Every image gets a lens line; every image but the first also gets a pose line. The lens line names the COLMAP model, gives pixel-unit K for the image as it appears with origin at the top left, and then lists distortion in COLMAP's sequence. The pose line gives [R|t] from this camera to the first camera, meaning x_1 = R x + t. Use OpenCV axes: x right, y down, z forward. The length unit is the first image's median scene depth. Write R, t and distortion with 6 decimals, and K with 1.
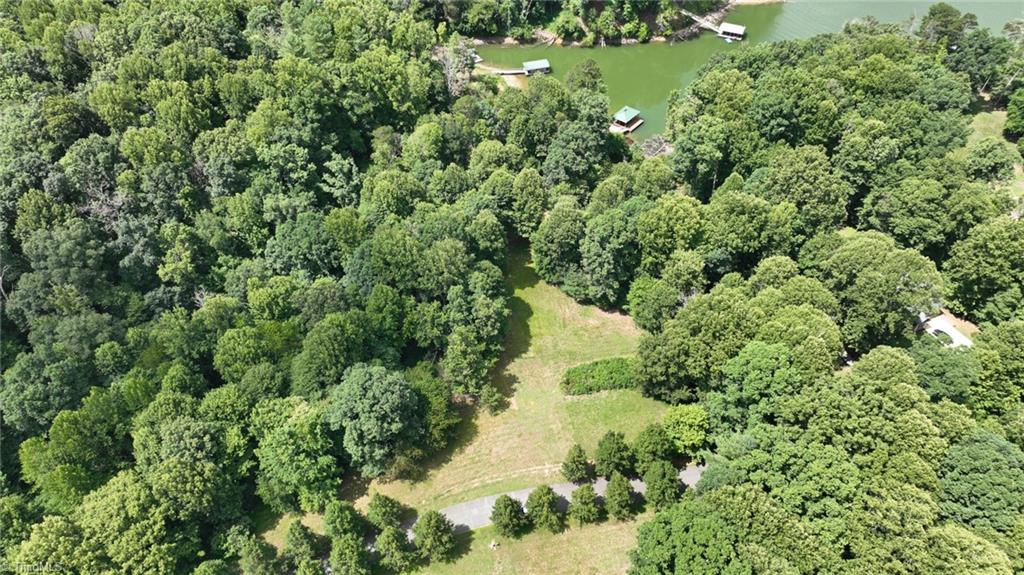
lens RADIAL K [[721.0, 0, 513.0], [0, 721.0, 285.8], [0, 0, 1]] dist [-0.000789, 0.018384]
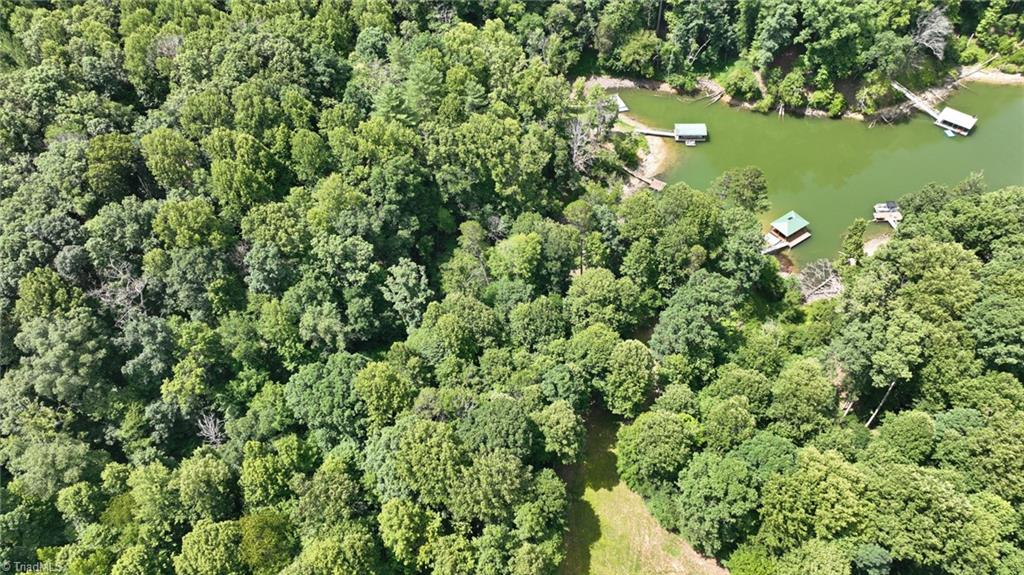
lens RADIAL K [[721.0, 0, 512.2], [0, 721.0, 286.5], [0, 0, 1]] dist [-0.000789, 0.018384]
pose [[0.965940, 0.201309, -0.162587, 0.008335], [-0.189551, 0.978183, 0.085016, -0.257313], [0.176154, -0.051302, 0.983025, 0.239746]]
